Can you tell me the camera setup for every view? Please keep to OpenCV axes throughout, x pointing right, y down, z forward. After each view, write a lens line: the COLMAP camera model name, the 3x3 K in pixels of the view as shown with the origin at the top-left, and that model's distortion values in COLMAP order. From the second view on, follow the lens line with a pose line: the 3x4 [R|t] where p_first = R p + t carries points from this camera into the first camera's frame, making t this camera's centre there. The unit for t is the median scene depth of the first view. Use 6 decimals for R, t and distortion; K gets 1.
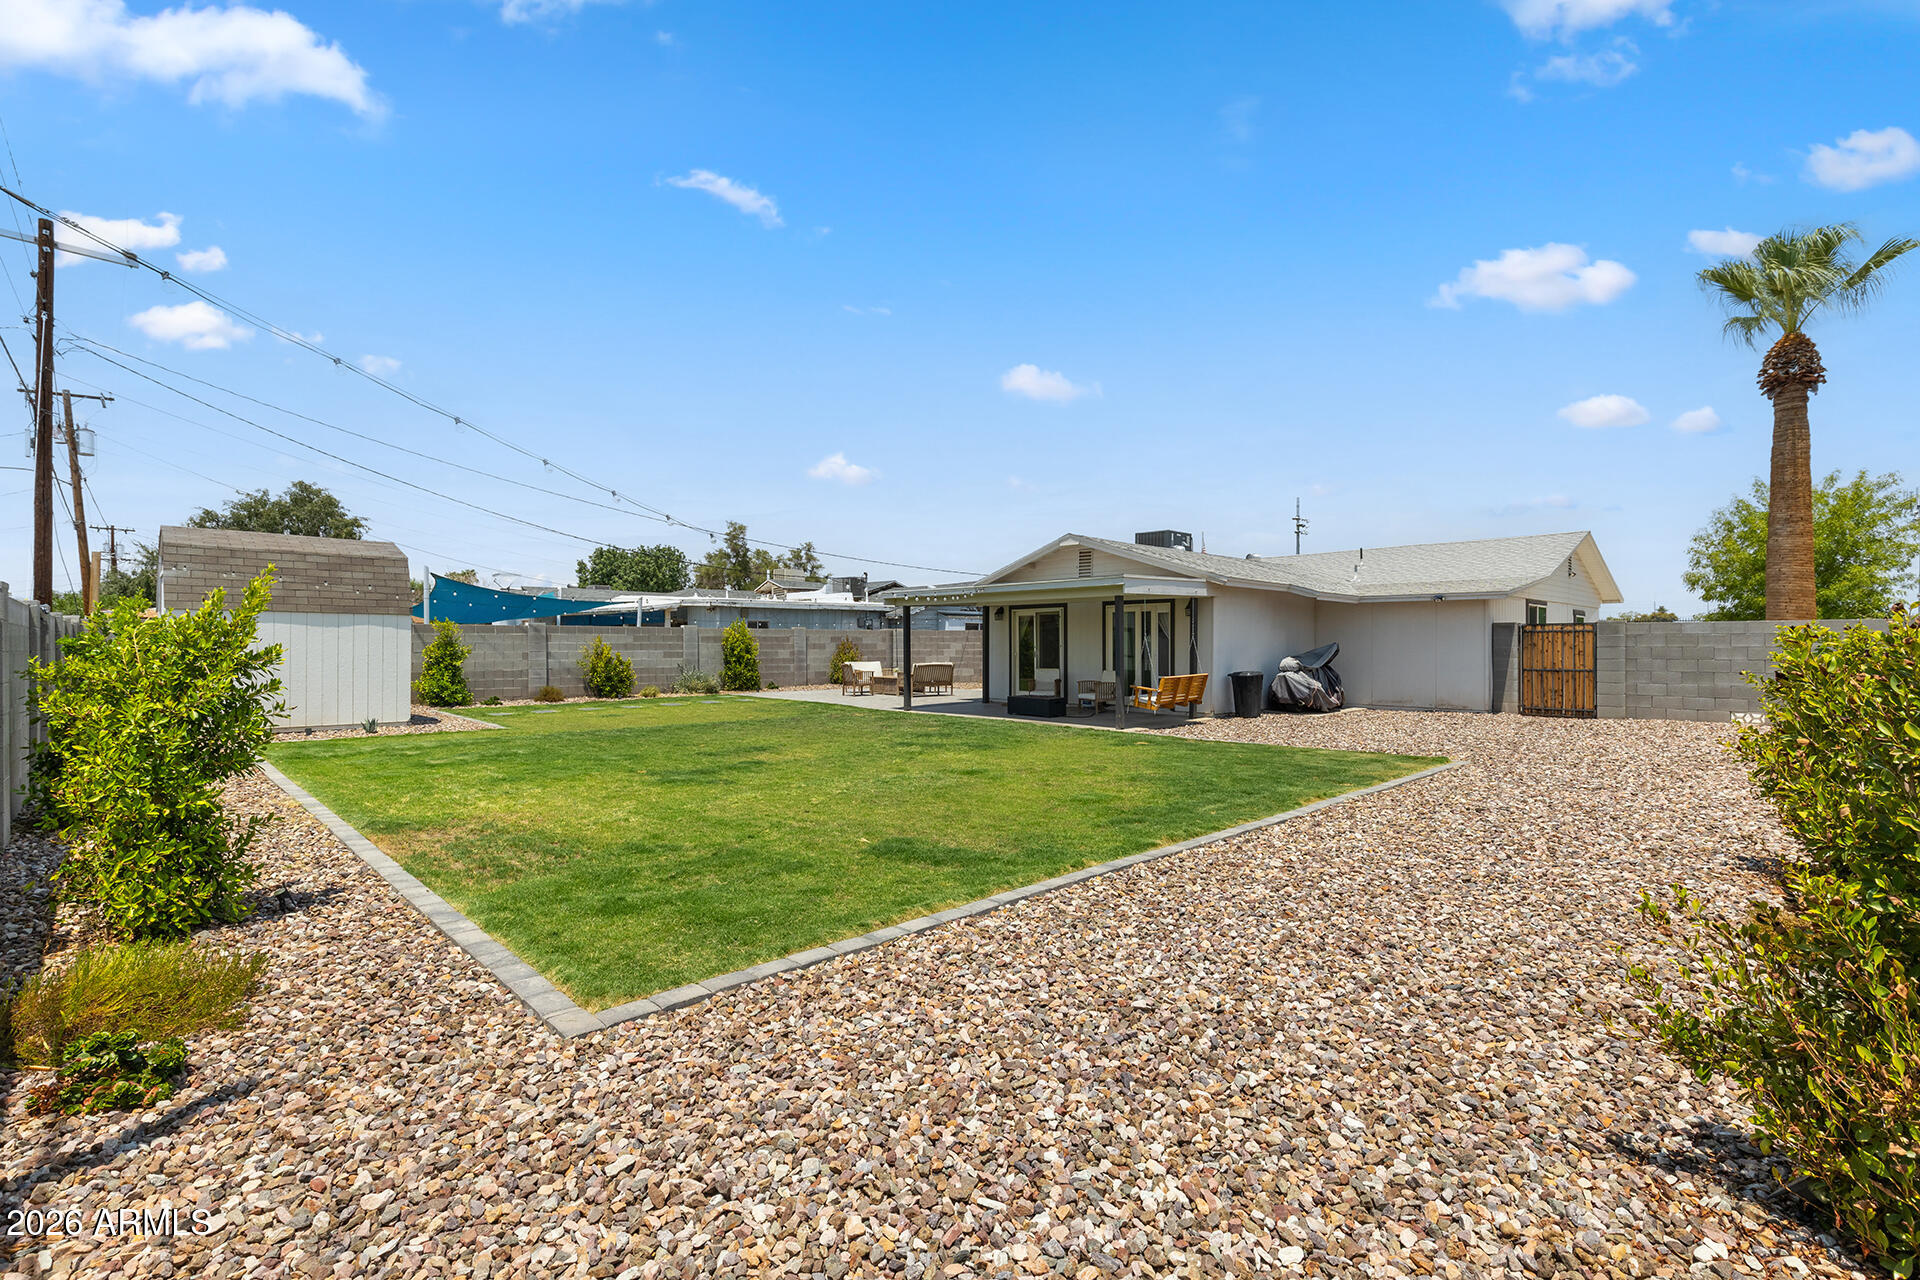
lens RADIAL K [[859.7, 0, 956.5], [0, 859.7, 644.4], [0, 0, 1]] dist [0.005053, 0.000247]
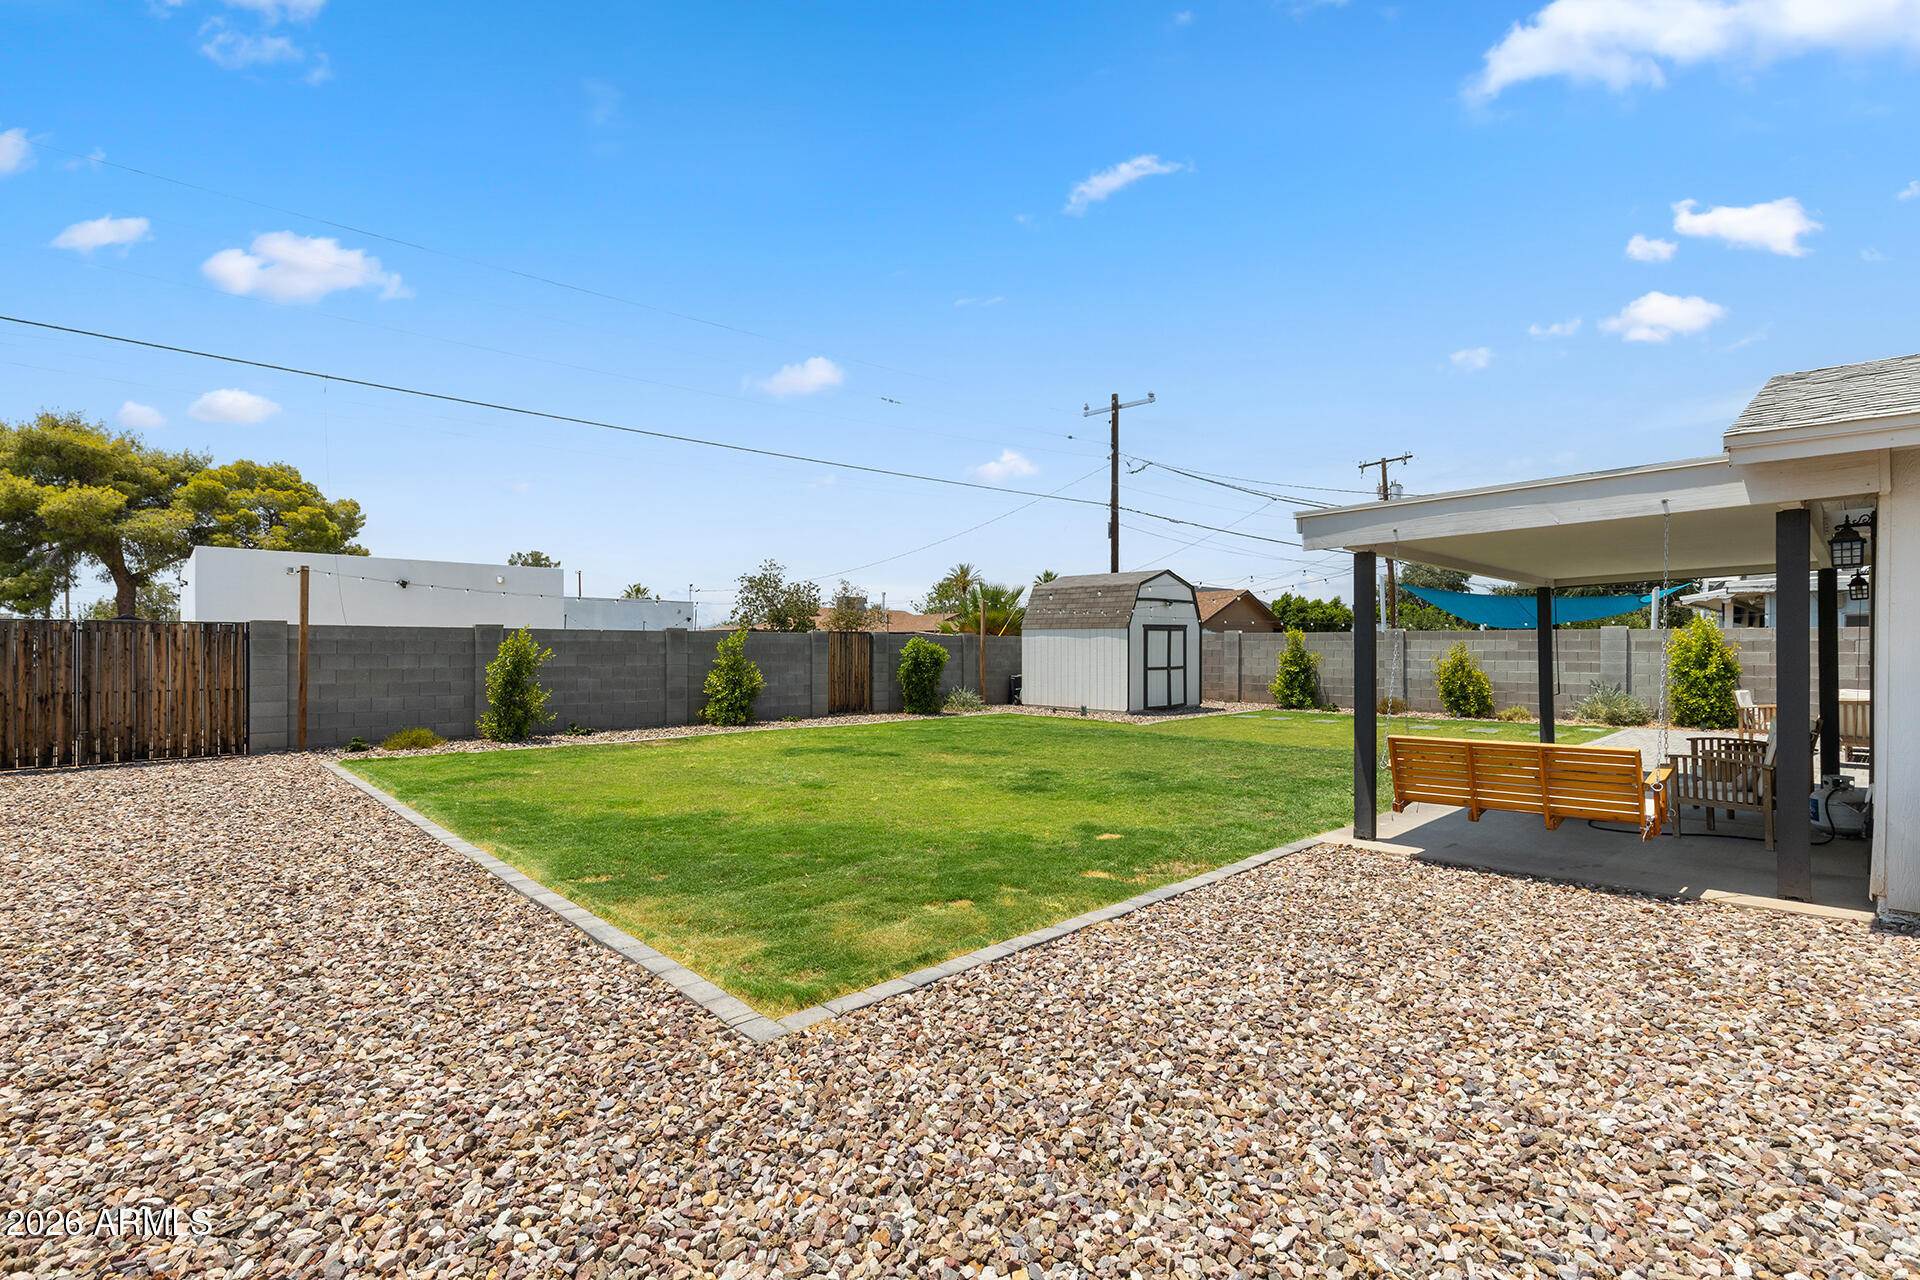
lens RADIAL K [[859.7, 0, 956.5], [0, 859.7, 644.4], [0, 0, 1]] dist [0.005053, 0.000247]
pose [[-0.011785, -0.002843, -0.999927, 0.499742], [-0.004091, 0.999988, -0.002795, -0.003882], [0.999922, 0.004058, -0.011796, 0.602610]]
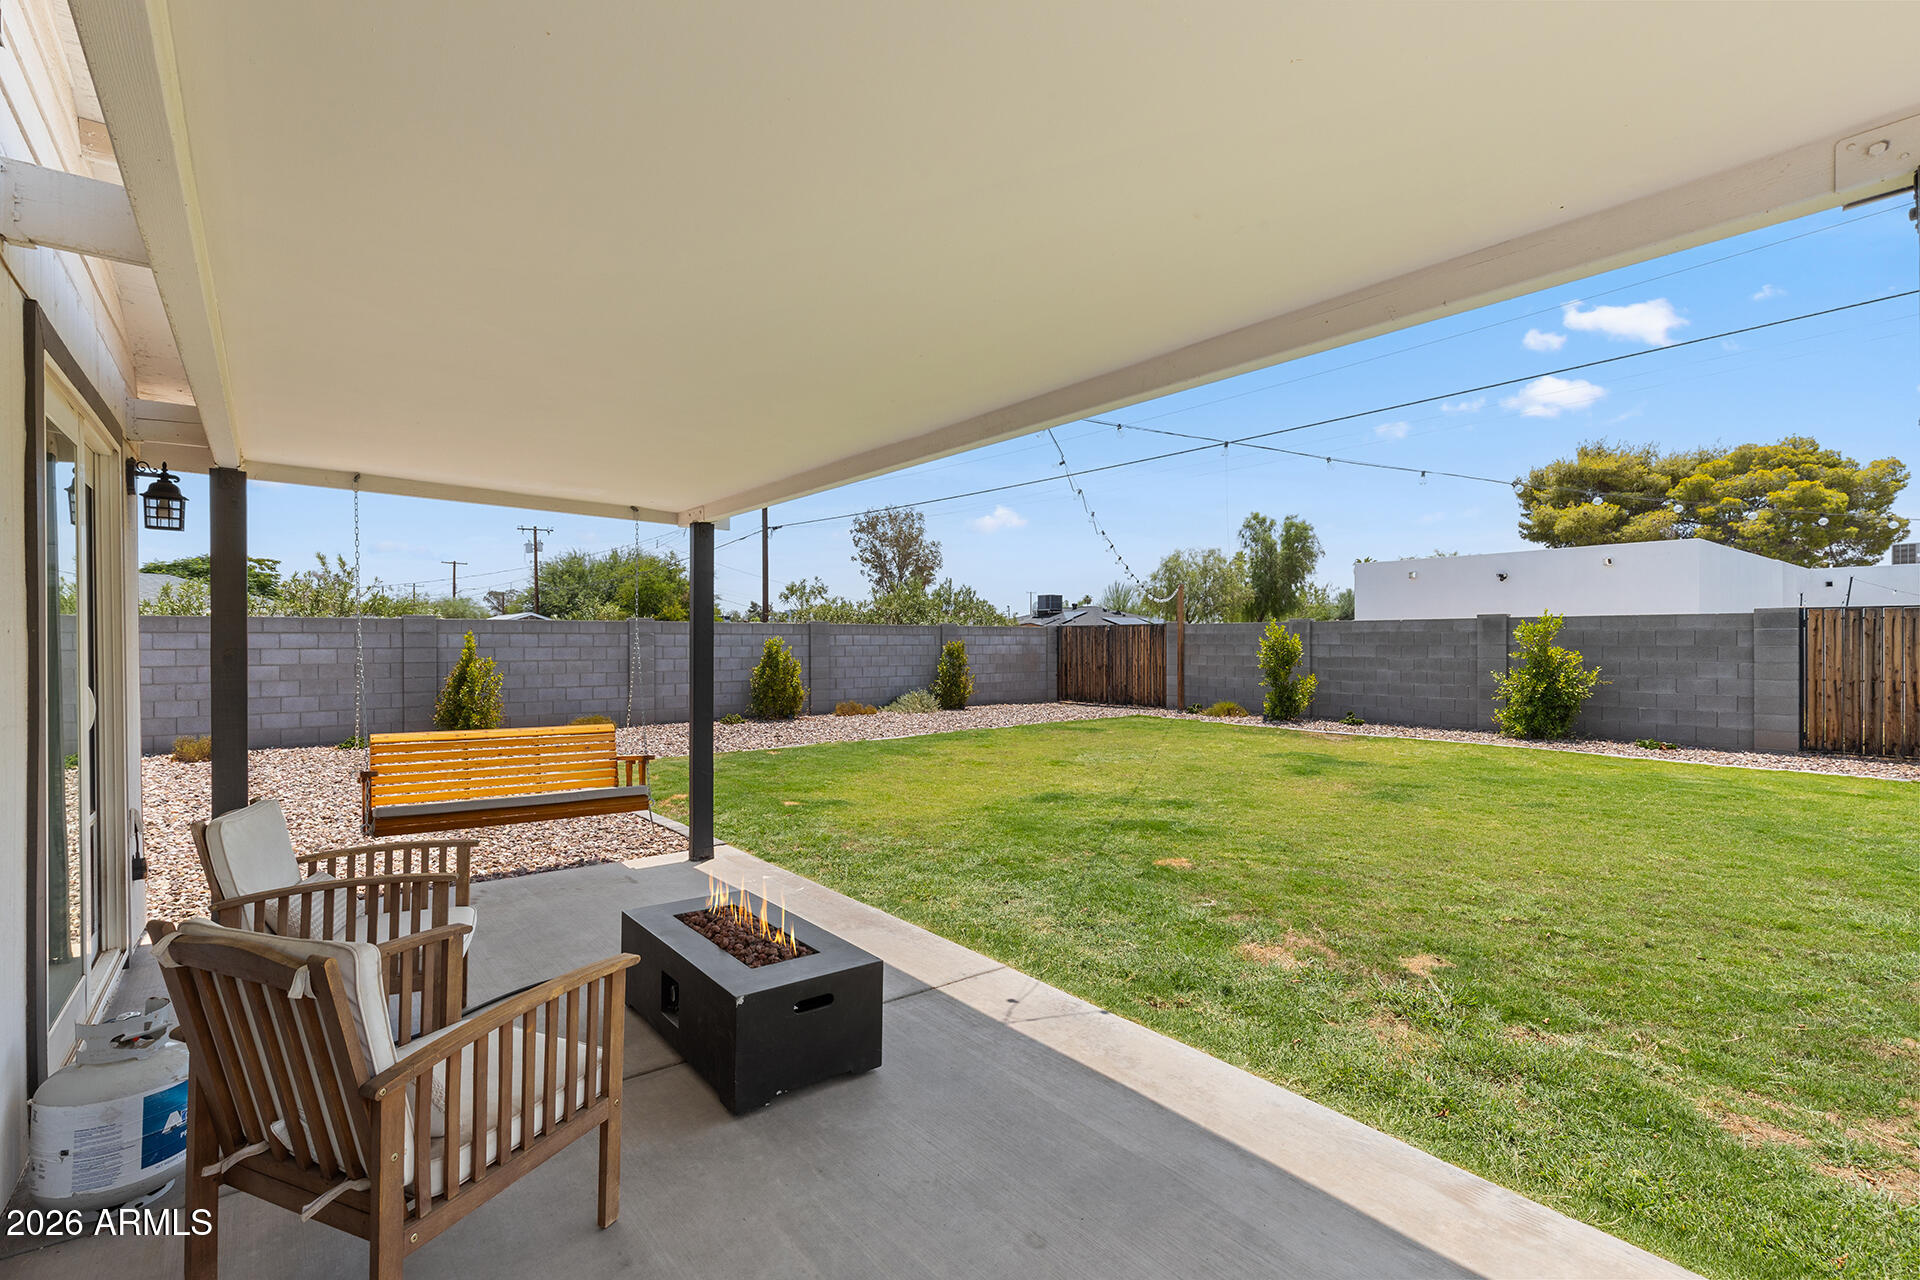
lens RADIAL K [[859.7, 0, 956.5], [0, 859.7, 644.4], [0, 0, 1]] dist [0.005053, 0.000247]
pose [[-0.995551, 0.003508, 0.094158, 0.024202], [0.004002, 0.999979, 0.005054, -0.001772], [-0.094139, 0.005409, -0.995544, 1.058878]]
